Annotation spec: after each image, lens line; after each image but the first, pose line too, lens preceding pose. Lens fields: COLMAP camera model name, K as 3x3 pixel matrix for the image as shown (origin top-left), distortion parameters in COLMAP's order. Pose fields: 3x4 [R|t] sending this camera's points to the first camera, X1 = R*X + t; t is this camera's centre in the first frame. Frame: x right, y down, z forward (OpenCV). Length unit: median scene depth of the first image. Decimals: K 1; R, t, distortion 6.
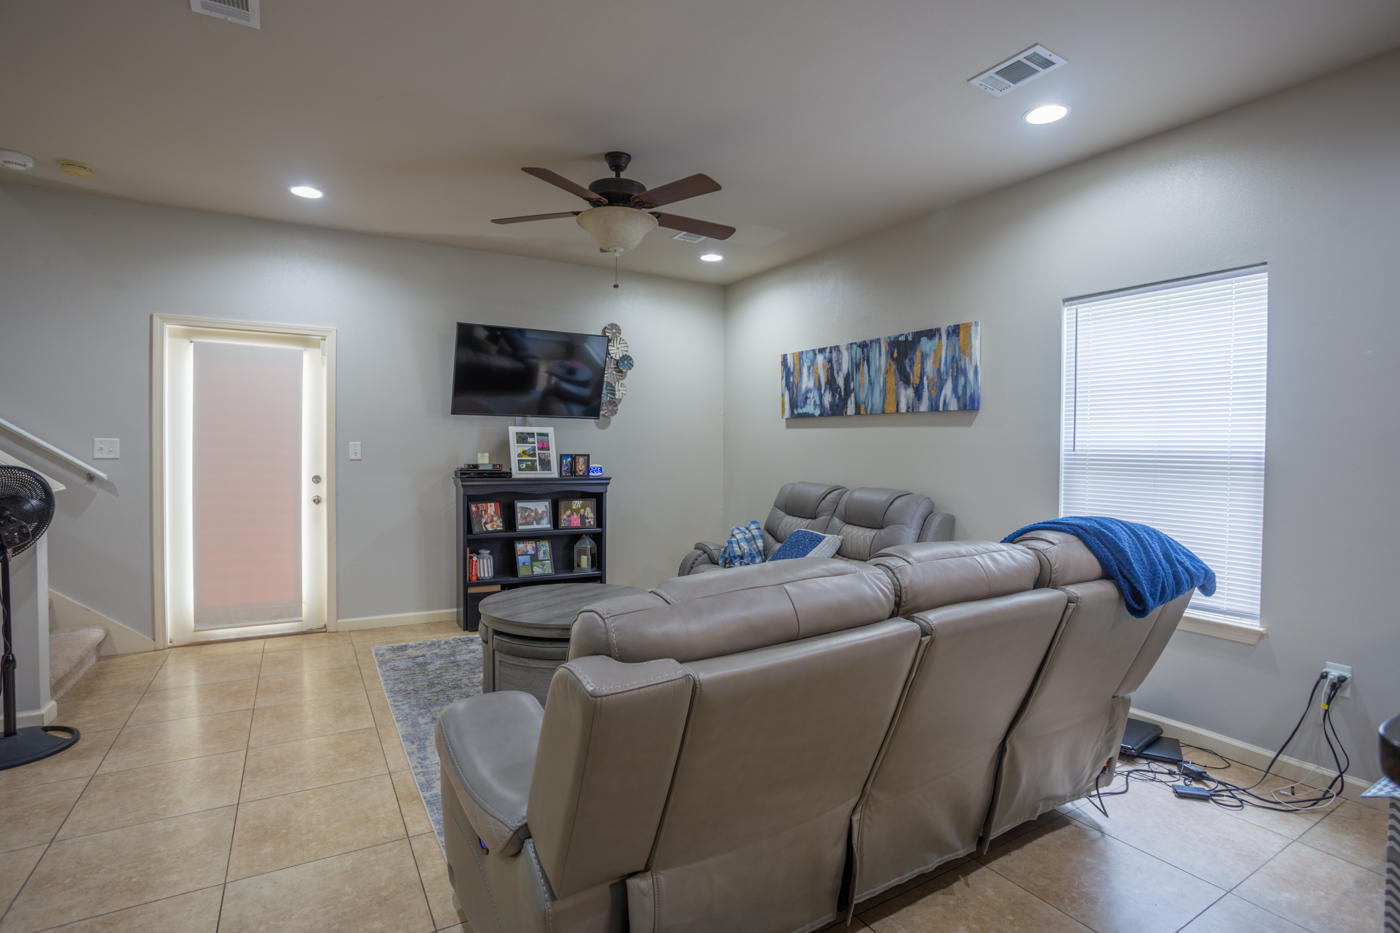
lens RADIAL K [[685.5, 0, 701.8], [0, 685.5, 464.2], [0, 0, 1]] dist [-0.084646, 0.038663]
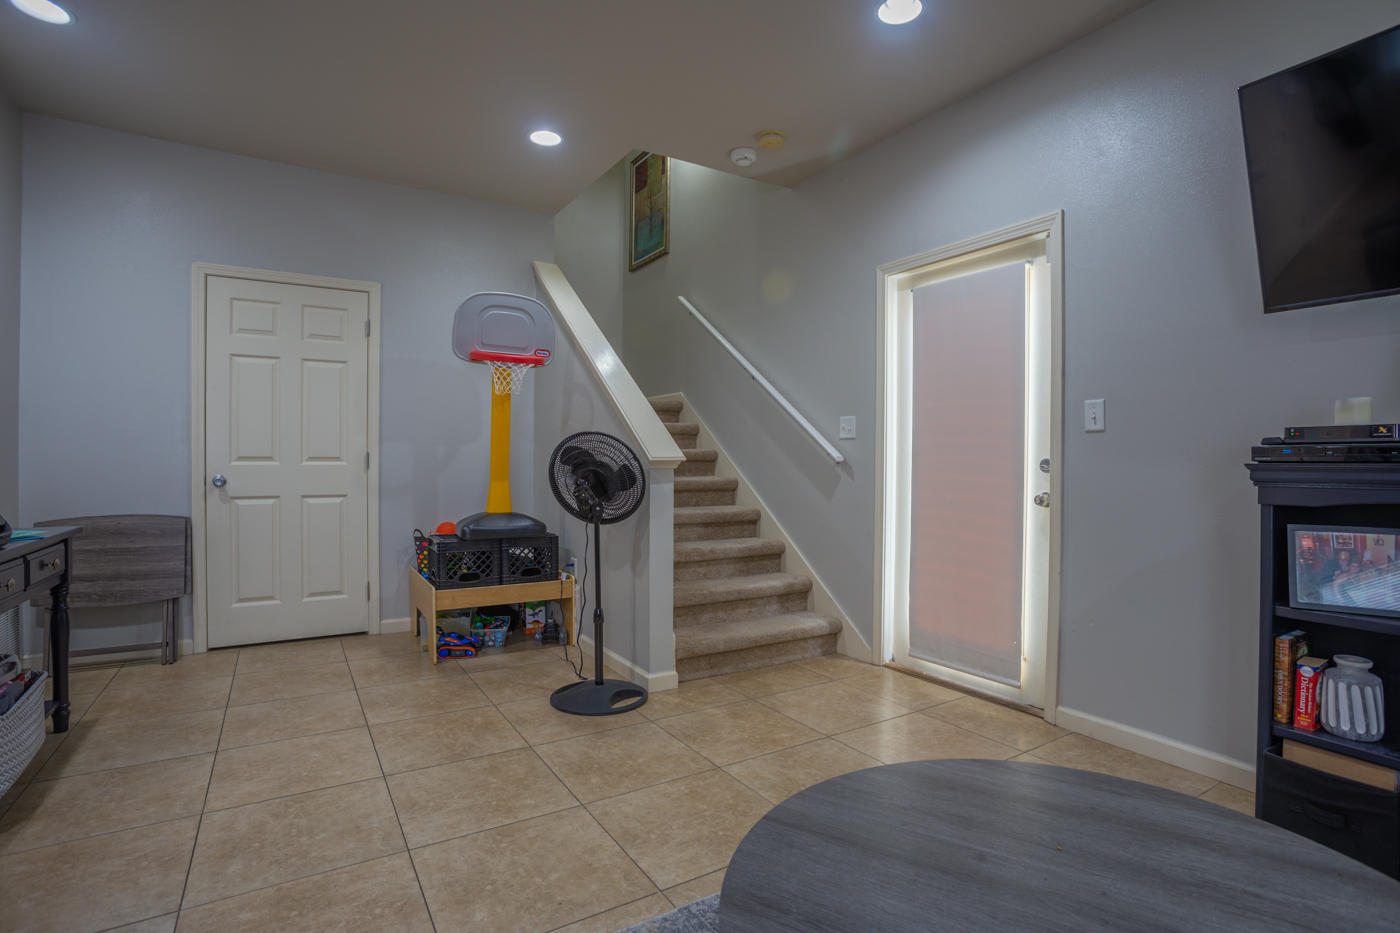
lens RADIAL K [[685.5, 0, 701.8], [0, 685.5, 464.2], [0, 0, 1]] dist [-0.084646, 0.038663]
pose [[0.015347, -0.007552, -0.999854, 0.034316], [-0.027741, 0.999583, -0.007976, 0.033585], [0.999497, 0.027860, 0.015131, 0.650537]]
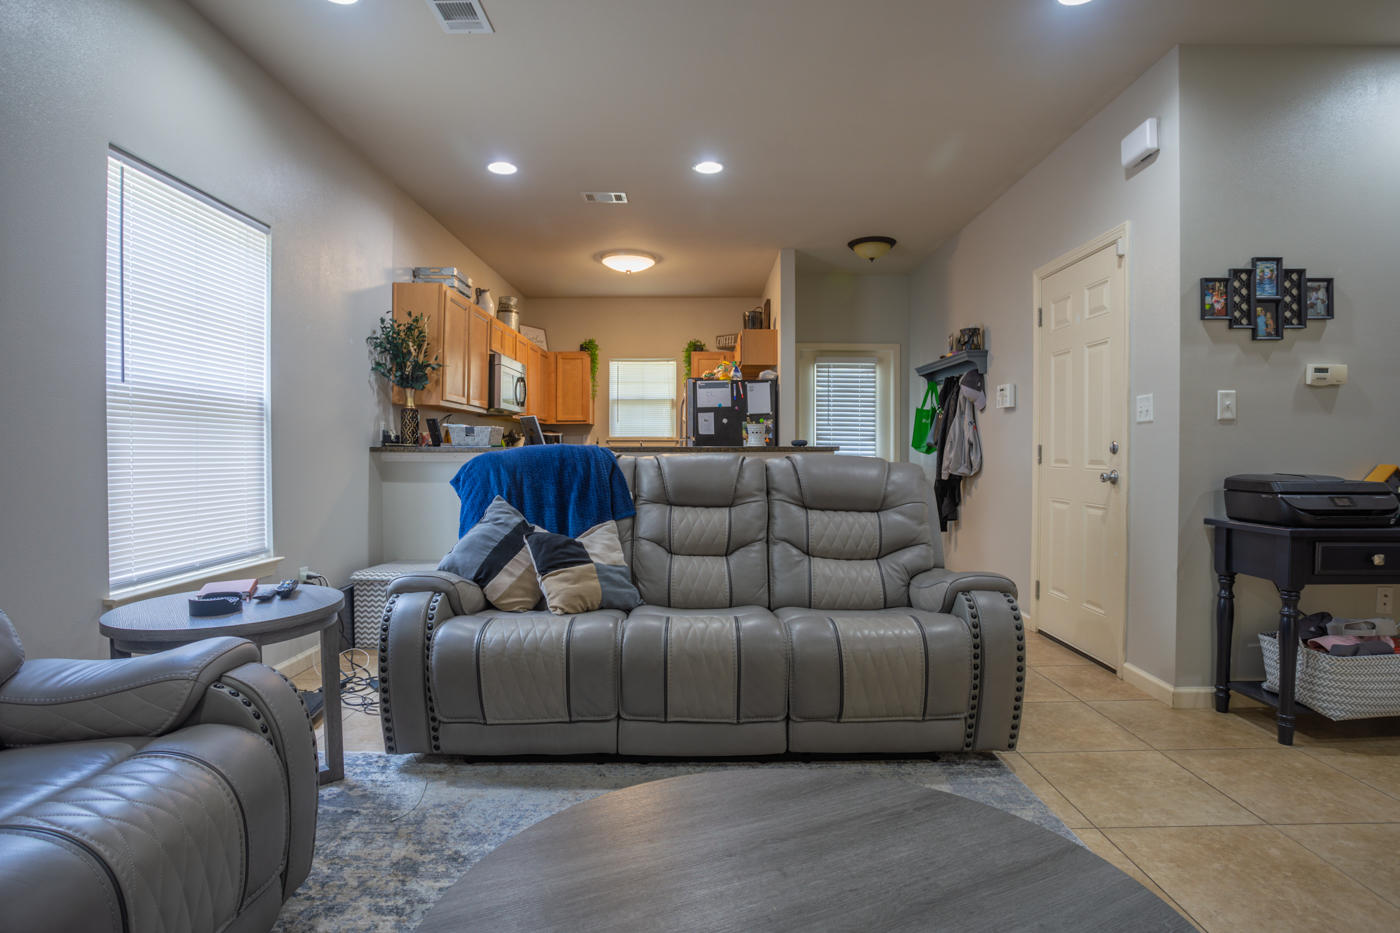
lens RADIAL K [[713.0, 0, 701.1], [0, 713.0, 465.2], [0, 0, 1]] dist [-0.081355, 0.036462]
pose [[-0.858311, -0.021343, 0.512685, -0.205777], [0.001064, 0.999058, 0.043372, 0.024483], [-0.513128, 0.037773, -0.857480, 0.922937]]
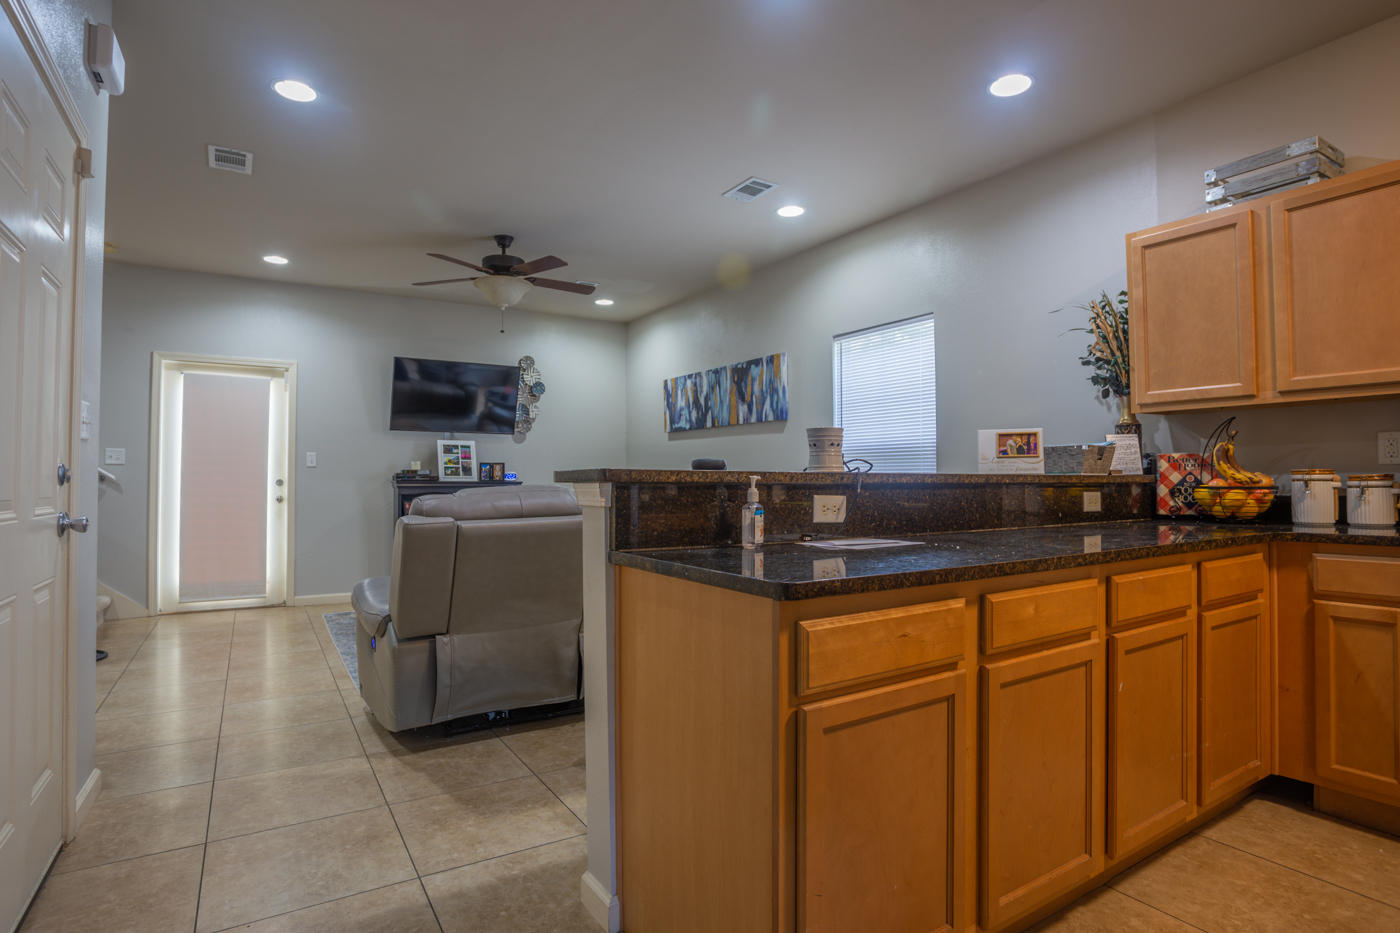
lens RADIAL K [[720.7, 0, 699.4], [0, 720.7, 462.8], [0, 0, 1]] dist [-0.084563, 0.040800]
pose [[0.999660, -0.010530, 0.023849, 0.167416], [0.011643, 0.998826, -0.047013, 0.054199], [-0.023326, 0.047274, 0.998610, -0.312848]]
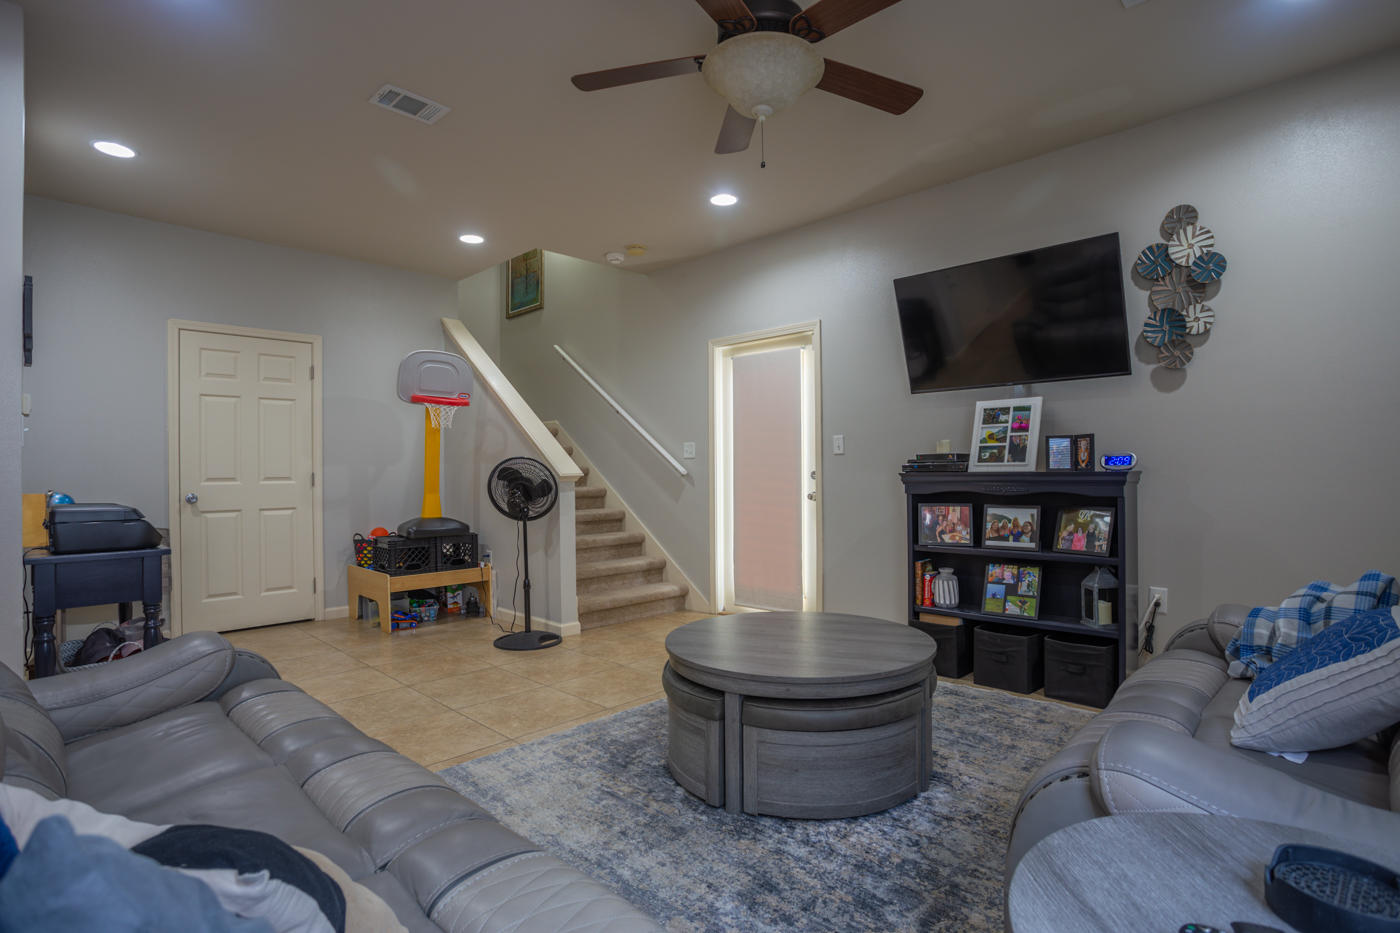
lens RADIAL K [[685.5, 0, 701.8], [0, 685.5, 464.2], [0, 0, 1]] dist [-0.084646, 0.038663]
pose [[0.263074, -0.024957, -0.964453, 0.345821], [-0.007557, 0.999581, -0.027928, 0.034612], [0.964746, 0.014635, 0.262775, 0.552137]]
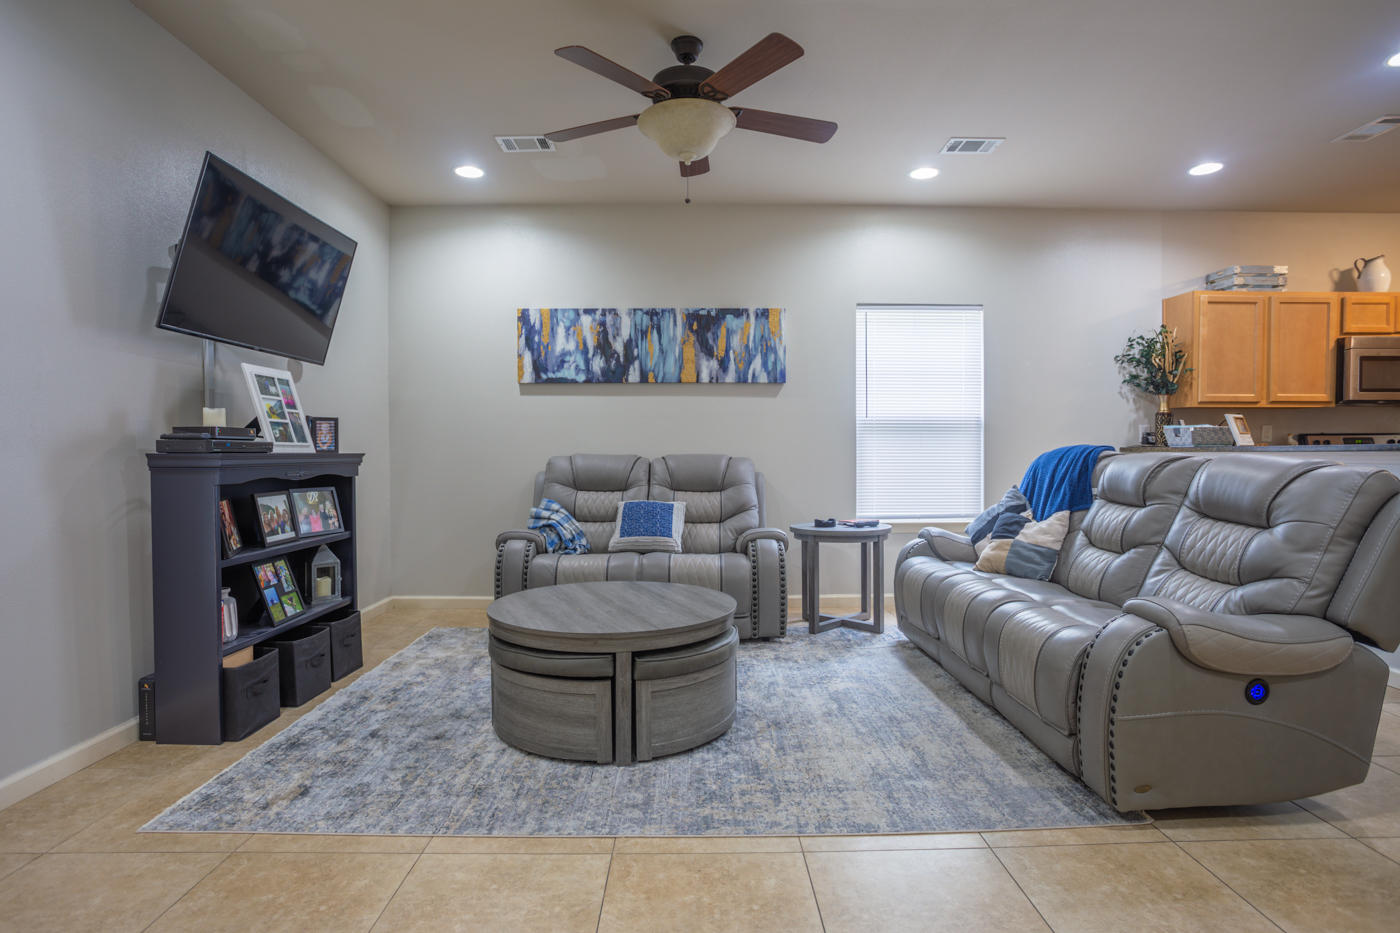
lens RADIAL K [[725.6, 0, 700.0], [0, 725.6, 466.5], [0, 0, 1]] dist [-0.079062, 0.038586]
pose [[0.505965, -0.029019, 0.862065, -0.622411], [0.028012, 0.999460, 0.017204, 0.031863], [-0.862099, 0.015444, 0.506505, 0.395773]]
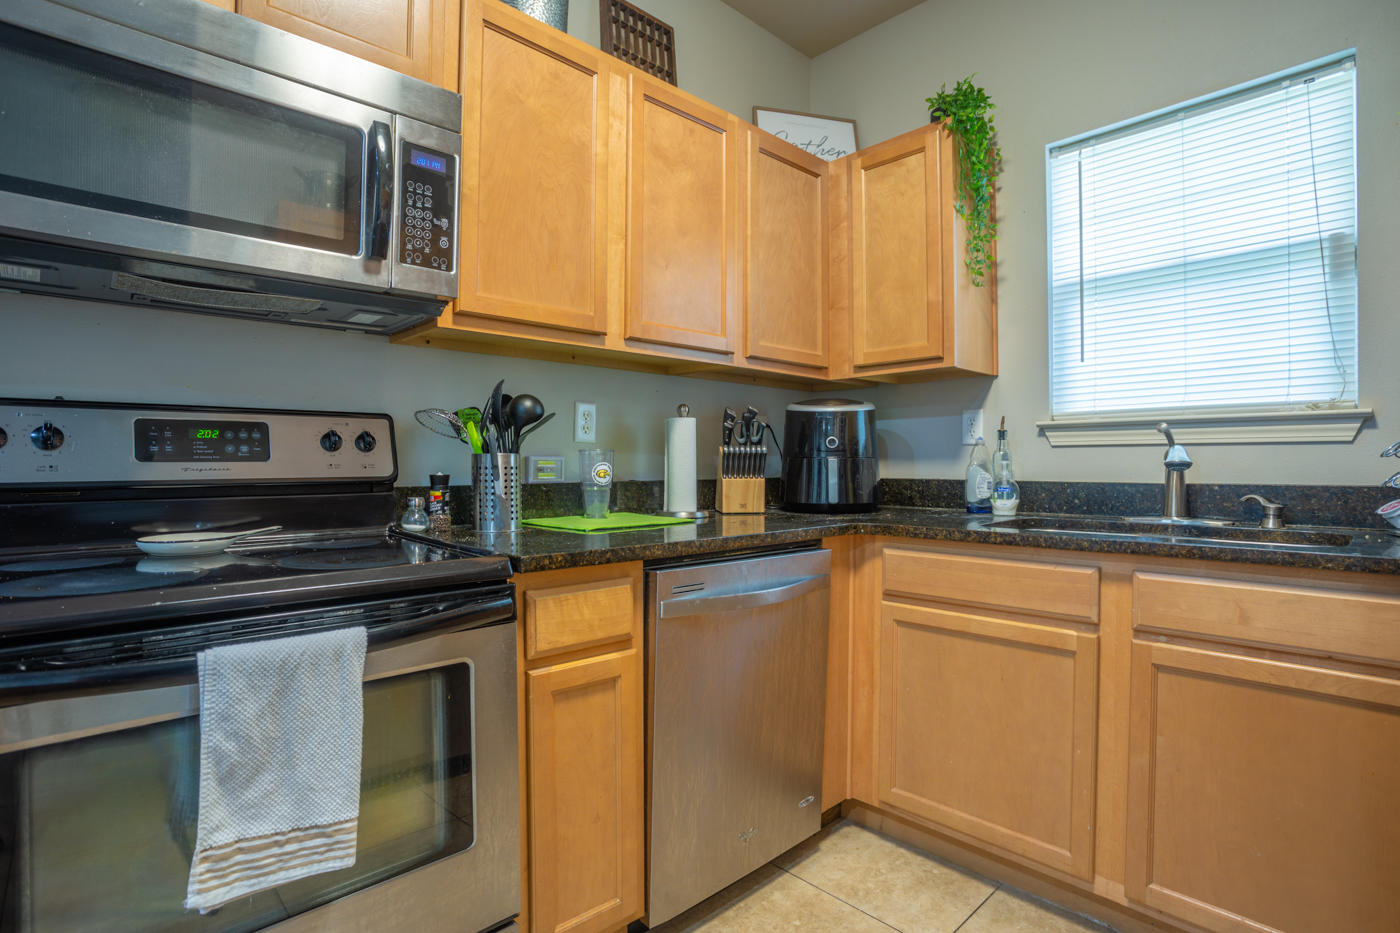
lens RADIAL K [[698.0, 0, 701.2], [0, 698.0, 463.7], [0, 0, 1]] dist [-0.079305, 0.035483]
pose [[-0.215515, -0.009519, 0.976454, 0.432978], [0.018386, 0.999736, 0.013804, 0.052564], [-0.976327, 0.020928, -0.215283, -0.064596]]
